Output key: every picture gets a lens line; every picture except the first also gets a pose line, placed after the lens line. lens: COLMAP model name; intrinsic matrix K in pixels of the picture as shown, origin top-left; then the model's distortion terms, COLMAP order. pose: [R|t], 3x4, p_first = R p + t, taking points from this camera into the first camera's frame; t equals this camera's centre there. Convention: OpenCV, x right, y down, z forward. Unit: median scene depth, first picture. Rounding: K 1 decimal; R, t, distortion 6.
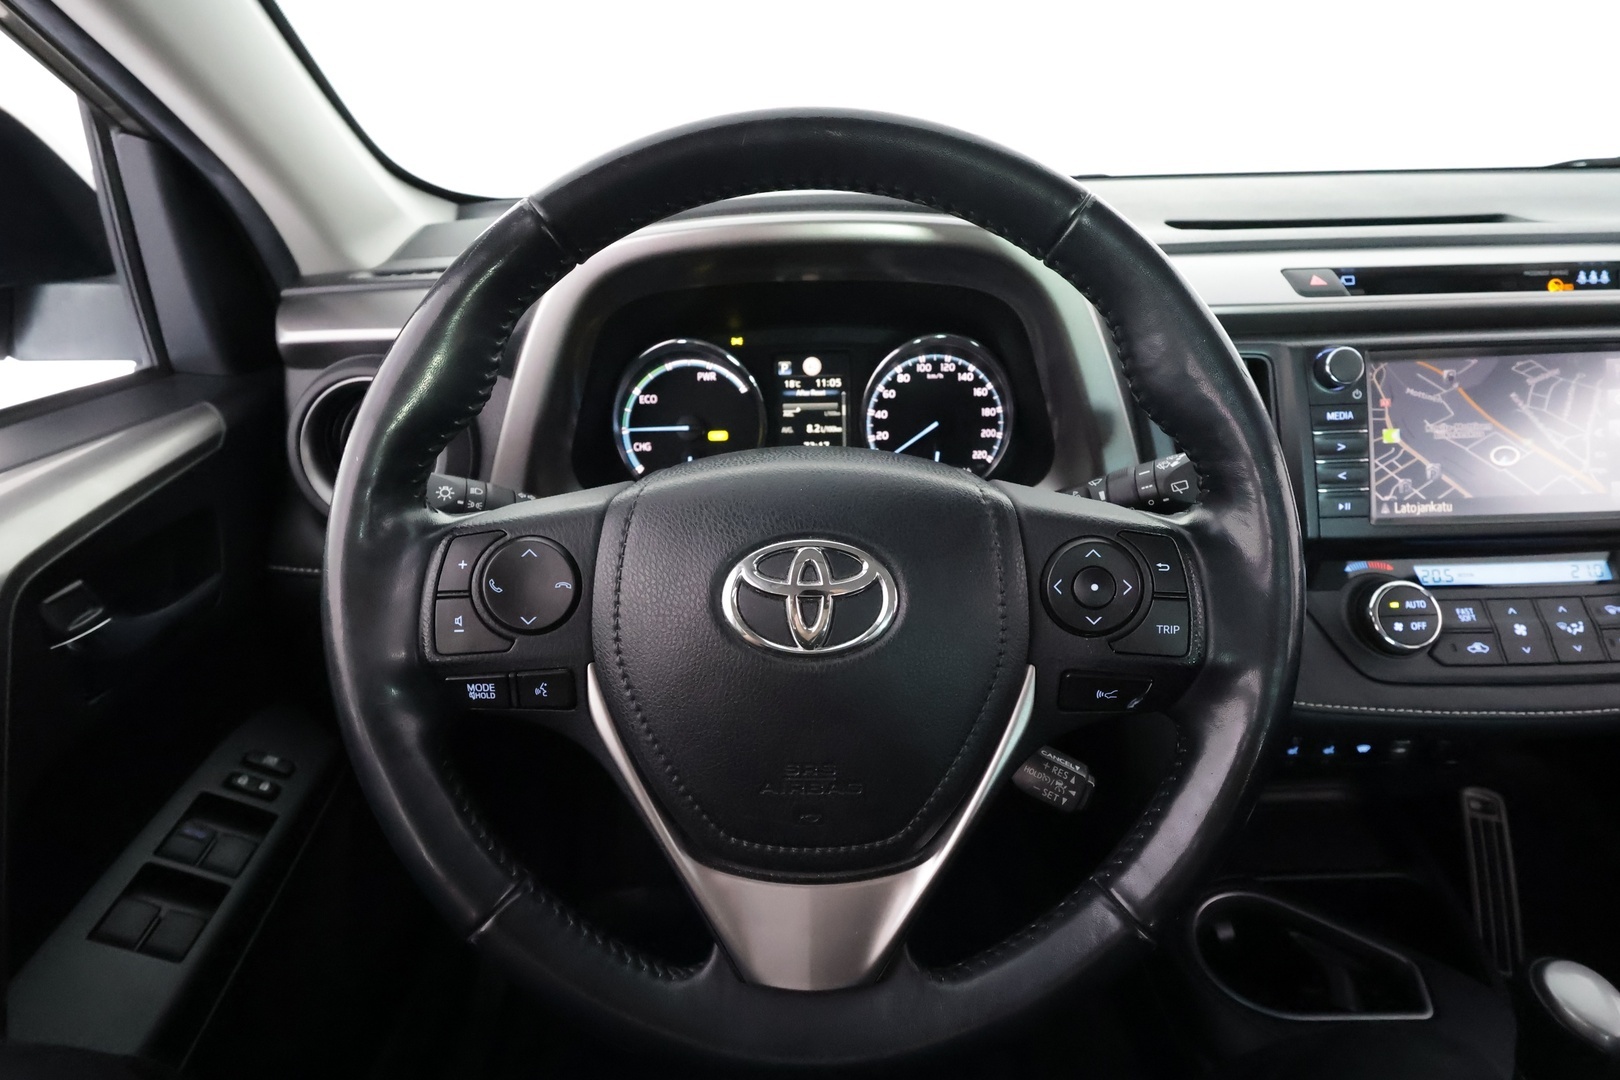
lens RADIAL K [[828.2, 0, 810.0], [0, 828.2, 540.0], [0, 0, 1]] dist [-0.000686, -0.000524]
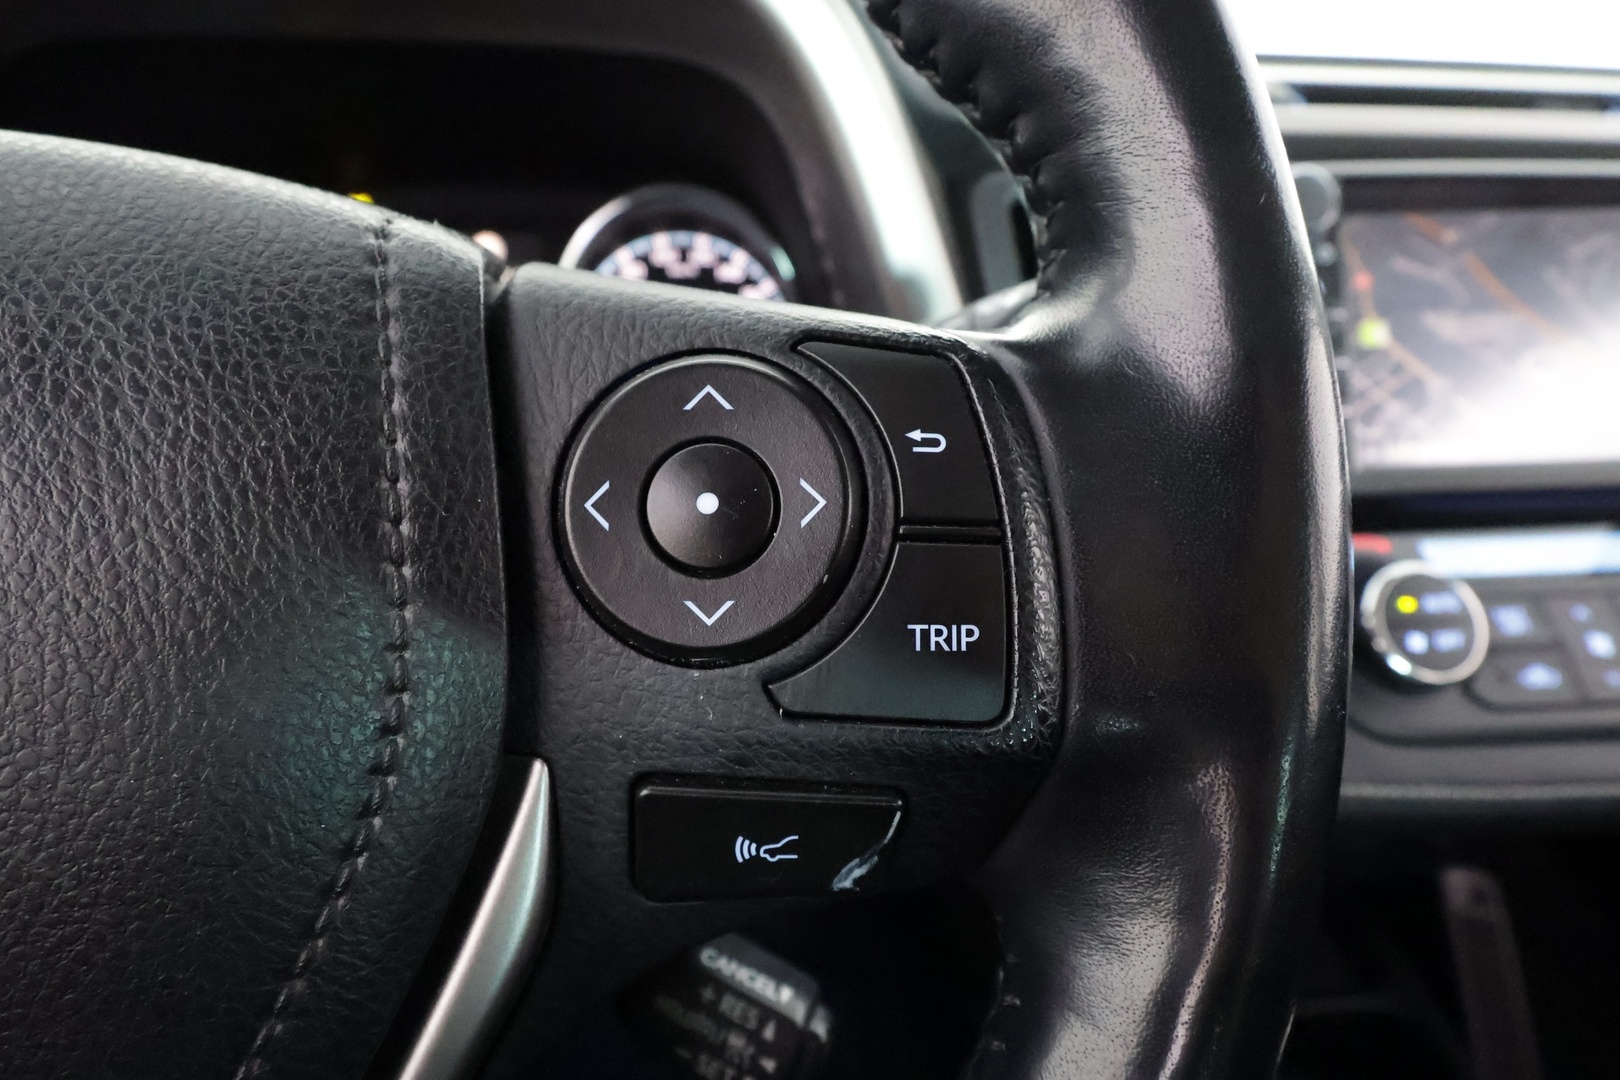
lens RADIAL K [[828.2, 0, 810.0], [0, 828.2, 540.0], [0, 0, 1]] dist [-0.000686, -0.000524]
pose [[0.994912, -0.004948, 0.100622, 0.201727], [0.010135, 0.998642, -0.051103, 0.049862], [-0.100233, 0.051863, 0.993611, 0.398039]]
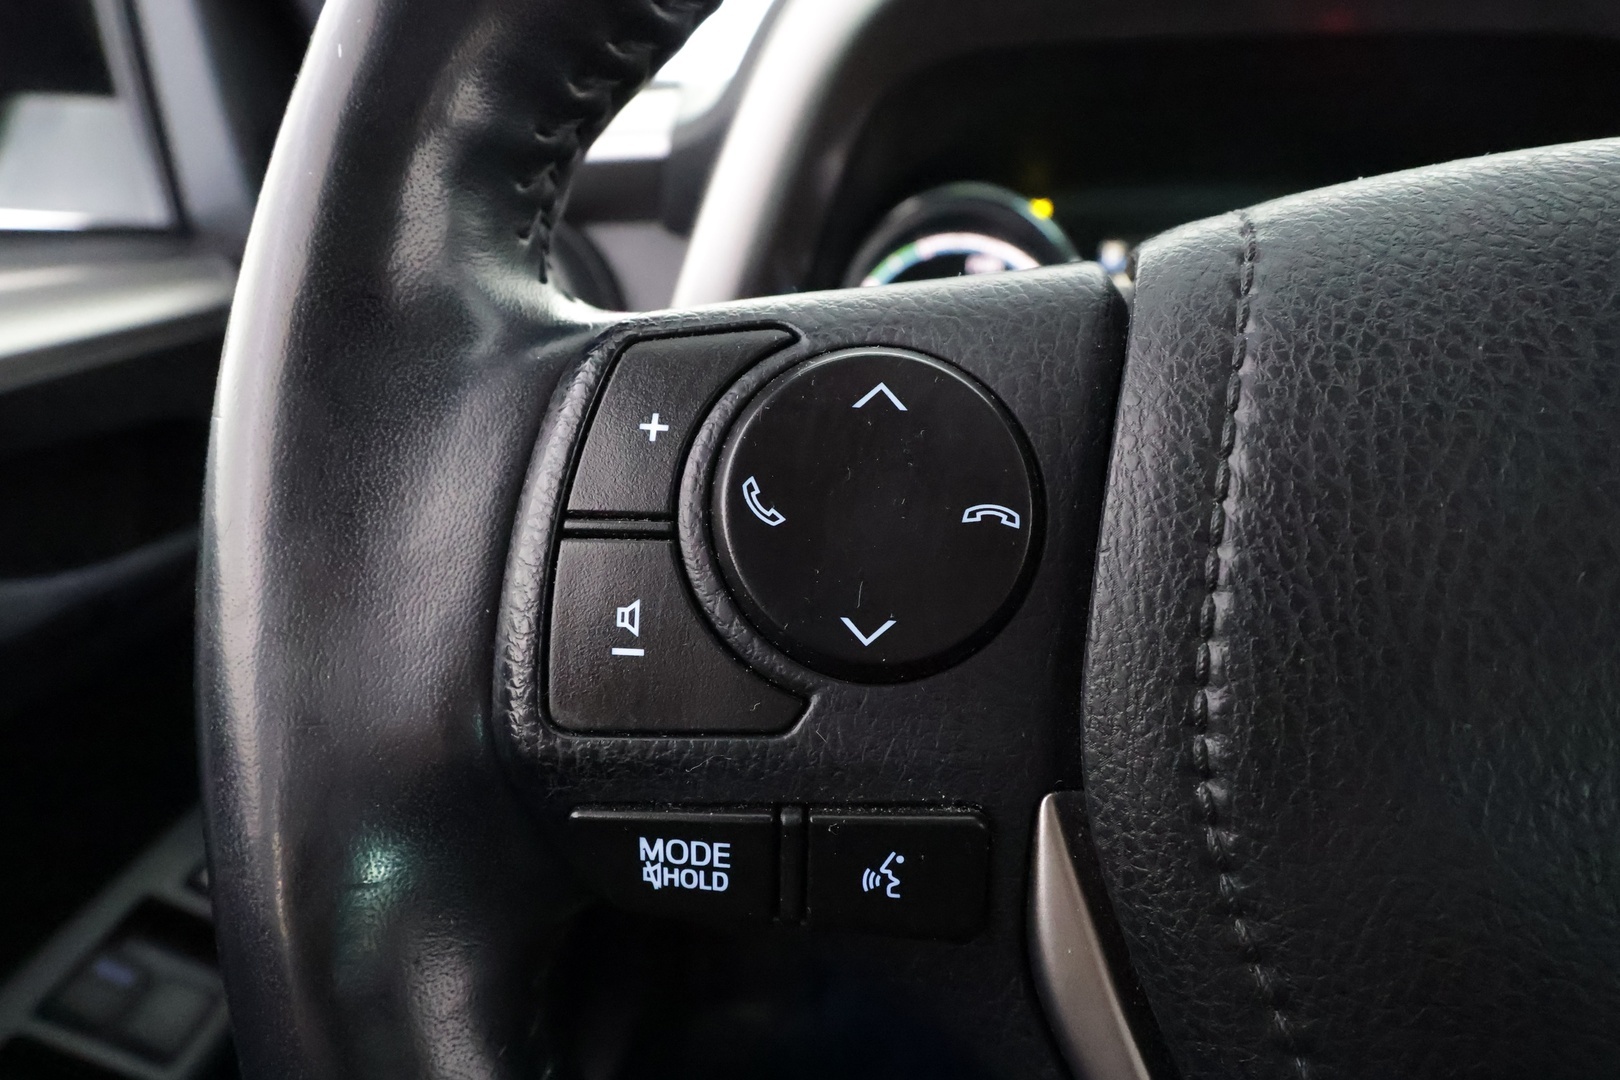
lens RADIAL K [[828.2, 0, 810.0], [0, 828.2, 540.0], [0, 0, 1]] dist [-0.000686, -0.000524]
pose [[0.993110, 0.049586, -0.106180, -0.200418], [-0.055143, 0.997223, -0.050058, 0.049331], [0.103403, 0.055568, 0.993086, 0.433233]]
